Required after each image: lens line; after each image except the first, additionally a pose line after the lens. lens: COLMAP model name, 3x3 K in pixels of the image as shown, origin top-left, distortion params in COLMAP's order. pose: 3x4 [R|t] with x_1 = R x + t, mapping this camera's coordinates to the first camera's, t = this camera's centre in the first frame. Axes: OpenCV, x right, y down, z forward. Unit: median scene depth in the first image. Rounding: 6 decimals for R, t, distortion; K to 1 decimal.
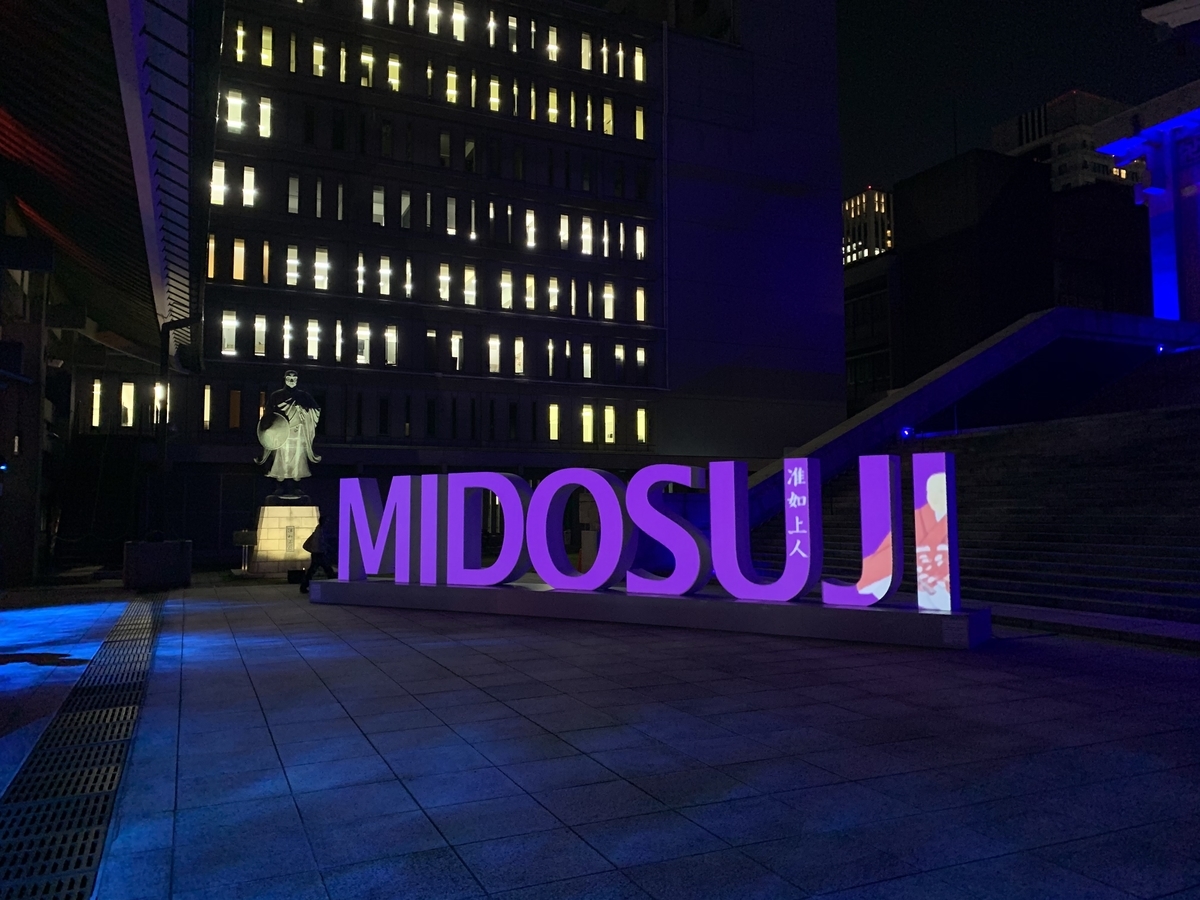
lens RADIAL K [[918.6, 0, 605.2], [0, 918.6, 446.0], [0, 0, 1]] dist [0.029359, -0.000860]
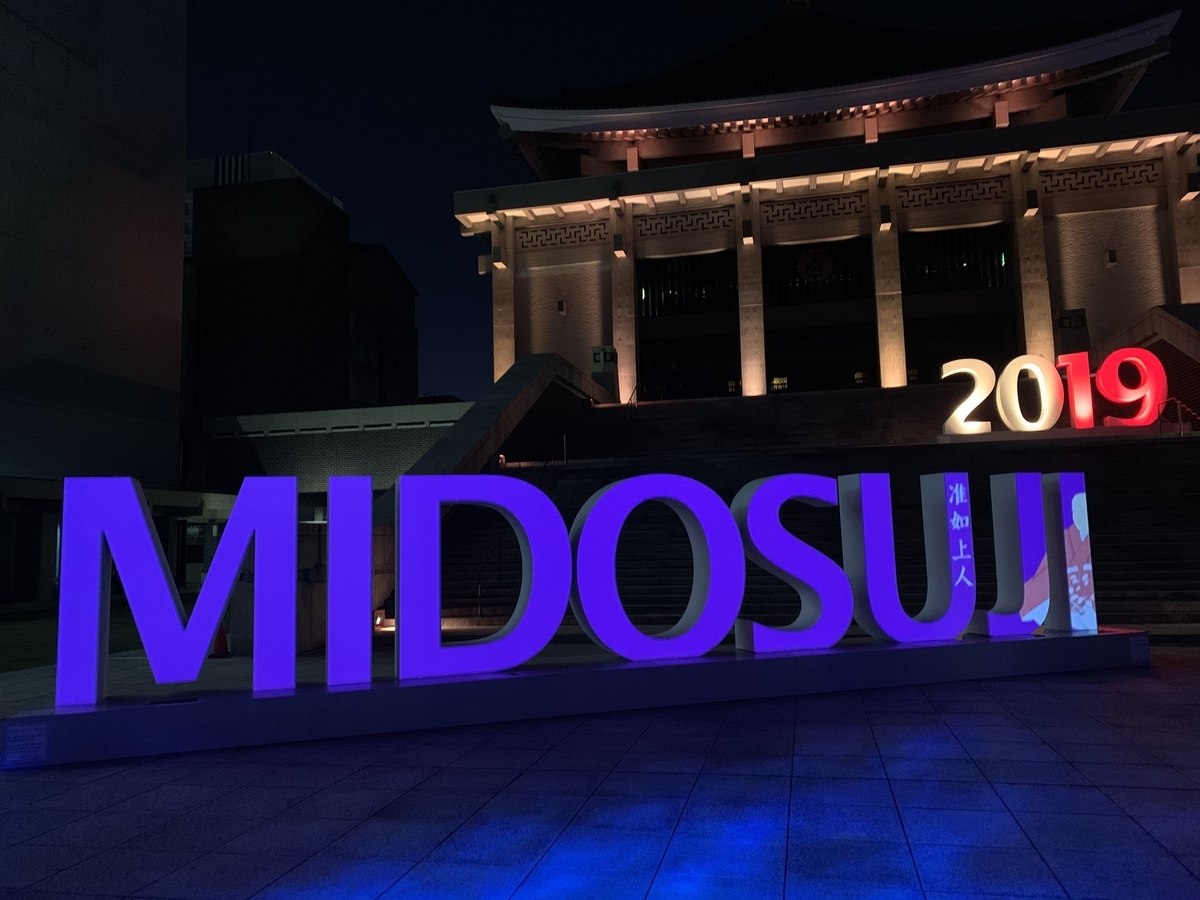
lens RADIAL K [[918.6, 0, 600.2], [0, 918.6, 451.8], [0, 0, 1]] dist [0.029359, -0.000860]
pose [[0.602928, 0.067410, 0.794943, -0.702310], [-0.031589, 0.997660, -0.060642, 0.057507], [-0.797170, 0.011451, 0.603646, 0.743852]]
